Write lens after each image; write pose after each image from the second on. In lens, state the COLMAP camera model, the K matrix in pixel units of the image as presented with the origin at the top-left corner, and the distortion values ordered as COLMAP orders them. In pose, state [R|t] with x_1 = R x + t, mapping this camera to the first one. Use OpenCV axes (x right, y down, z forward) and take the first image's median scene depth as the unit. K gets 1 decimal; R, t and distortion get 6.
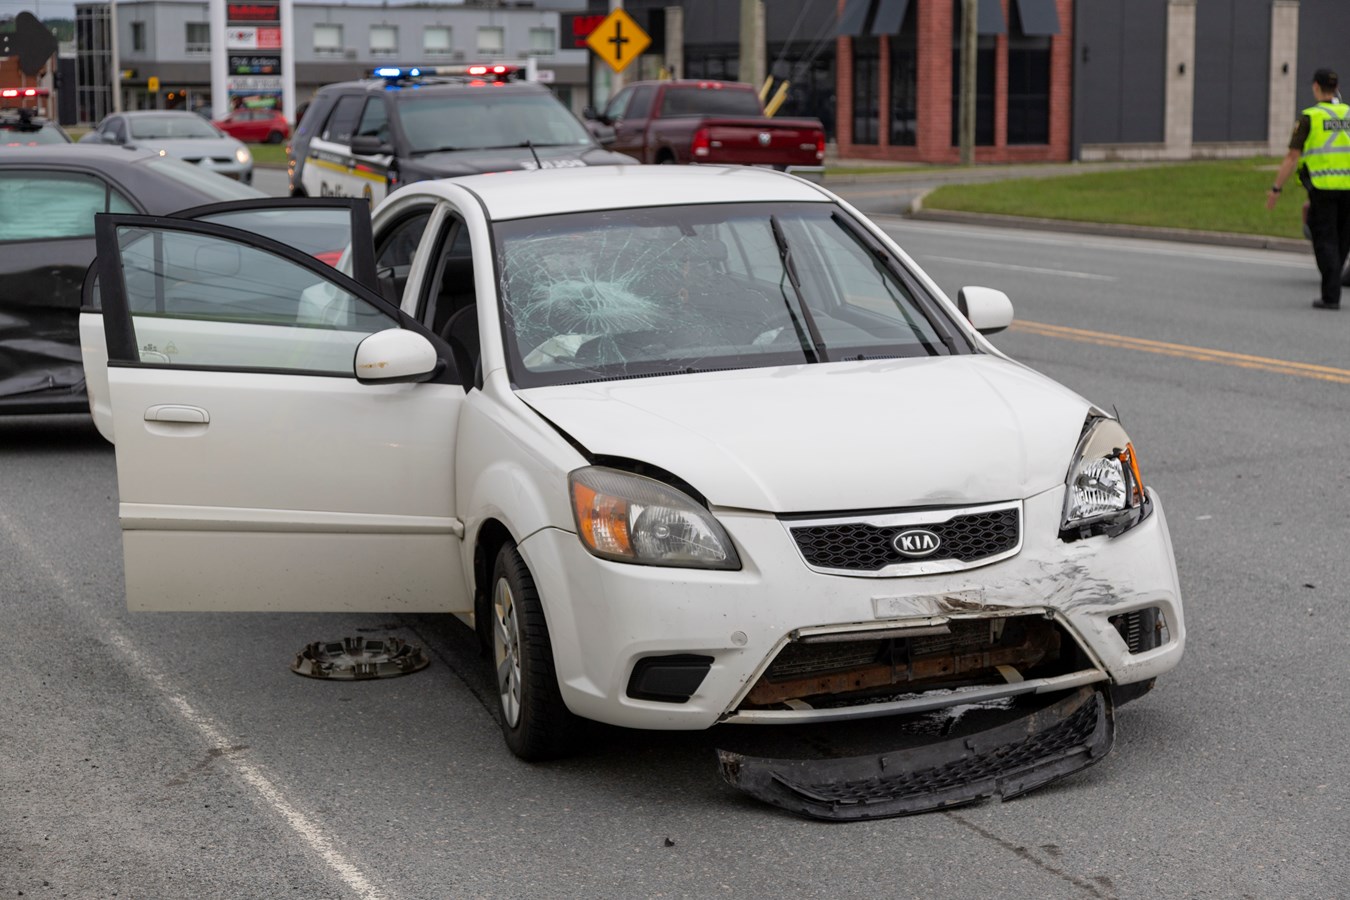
lens RADIAL K [[2678.9, 0, 679.4], [0, 2678.9, 448.4], [0, 0, 1]] dist [0.062078, -0.419848]
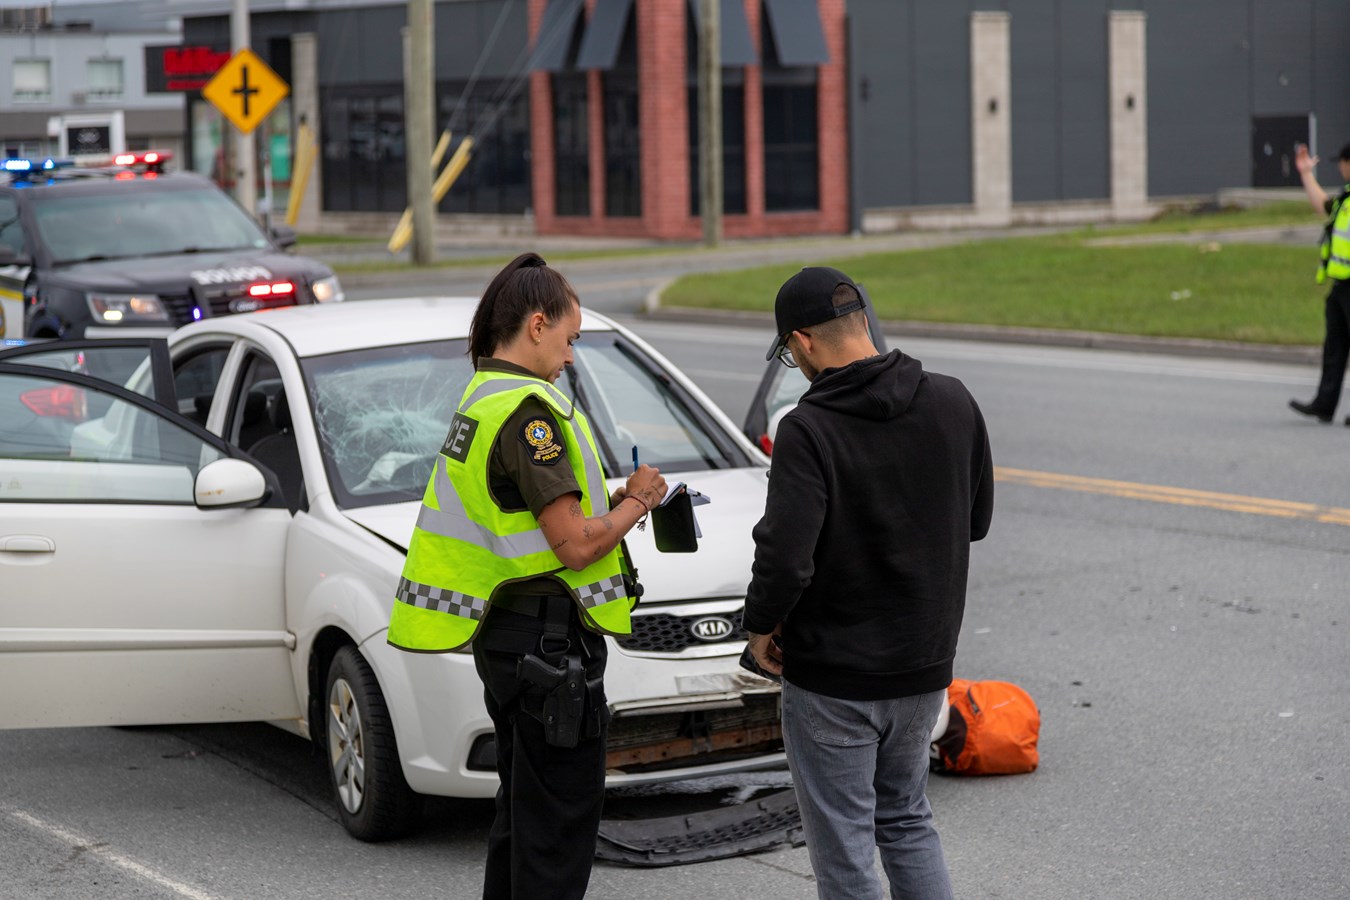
lens RADIAL K [[3892.4, 0, 675.0], [0, 3892.4, 450.0], [0, 0, 1]] dist [0.010529, -0.639726]
pose [[0.994889, -0.029736, 0.096495, -0.076266], [0.034562, 0.998214, -0.048733, 0.034854], [-0.094873, 0.051819, 0.994140, -0.589100]]
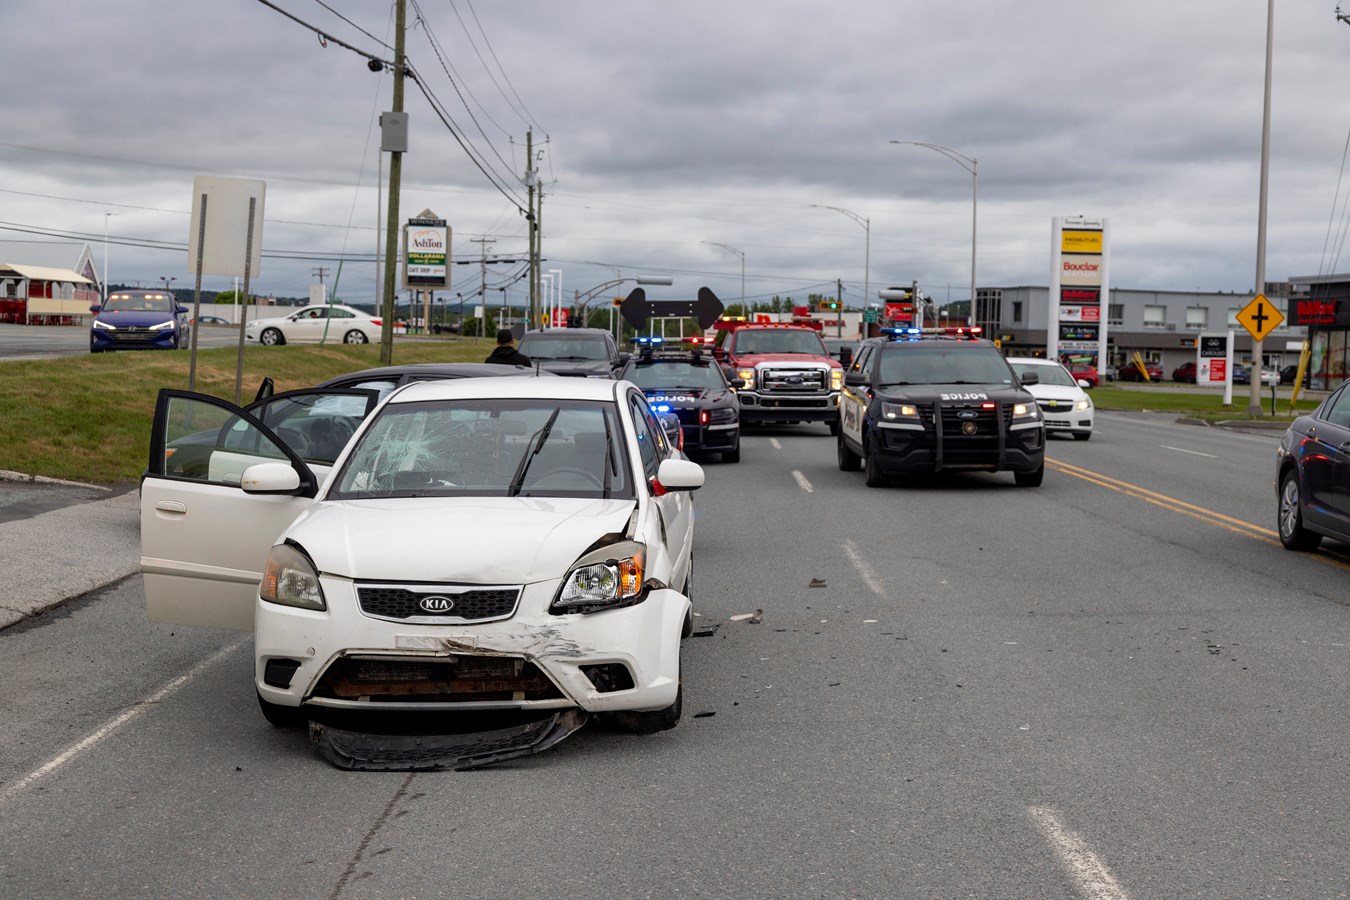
lens RADIAL K [[1920.2, 0, 675.0], [0, 1920.2, 450.0], [0, 0, 1]] dist [0.063860, -0.068615]
pose [[0.920960, 0.047627, -0.386736, 0.579177], [-0.078849, 0.994748, -0.065264, 0.006487], [0.381596, 0.090600, 0.919878, -0.007841]]
